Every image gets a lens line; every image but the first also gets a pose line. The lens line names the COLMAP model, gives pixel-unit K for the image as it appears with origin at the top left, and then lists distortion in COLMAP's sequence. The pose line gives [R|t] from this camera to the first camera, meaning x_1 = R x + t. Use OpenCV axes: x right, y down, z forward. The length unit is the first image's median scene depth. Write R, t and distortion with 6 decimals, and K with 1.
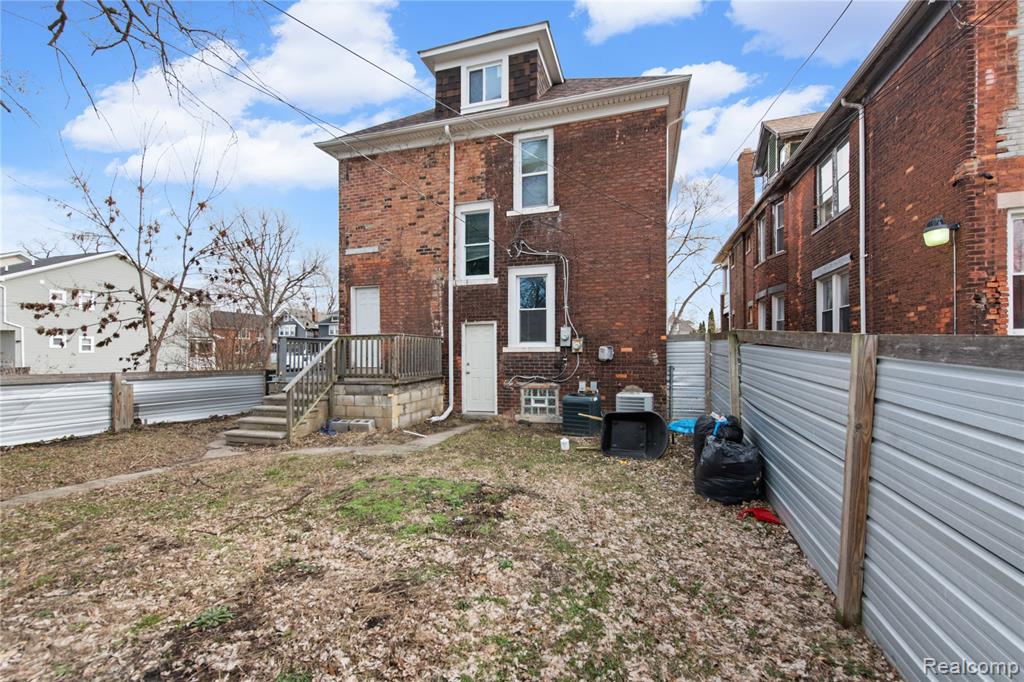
lens RADIAL K [[407.4, 0, 494.5], [0, 407.4, 333.4], [0, 0, 1]] dist [0.011471, -0.000692]
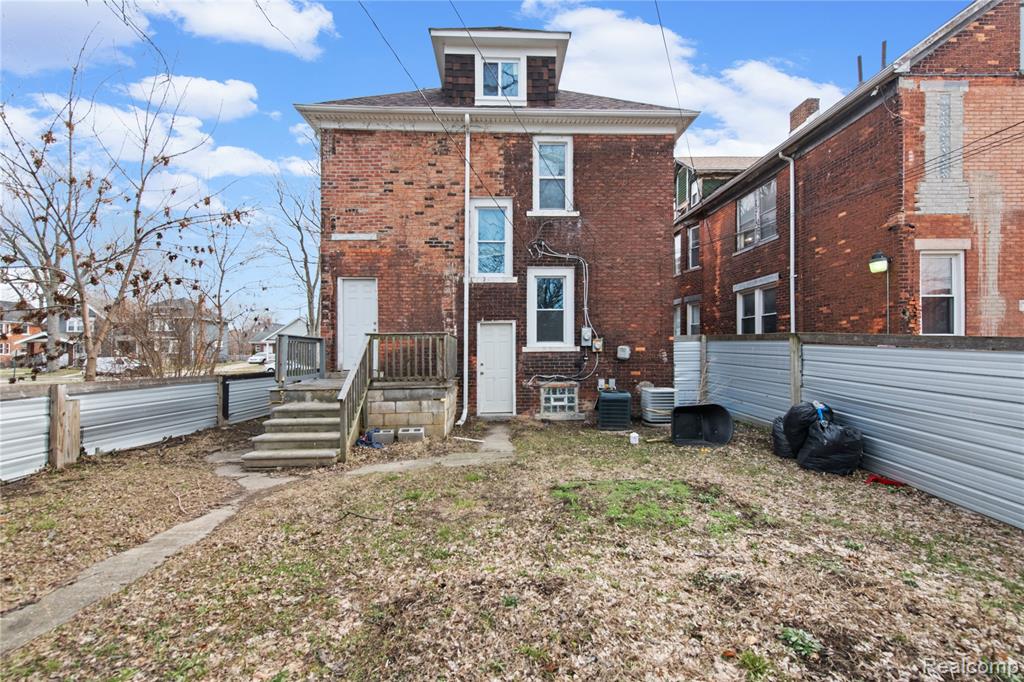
lens RADIAL K [[407.4, 0, 494.5], [0, 407.4, 333.4], [0, 0, 1]] dist [0.011471, -0.000692]
pose [[0.944796, 0.009889, 0.327509, -0.378600], [-0.010393, 0.999946, -0.000212, 0.001711], [-0.327493, -0.003204, 0.944848, 0.081777]]
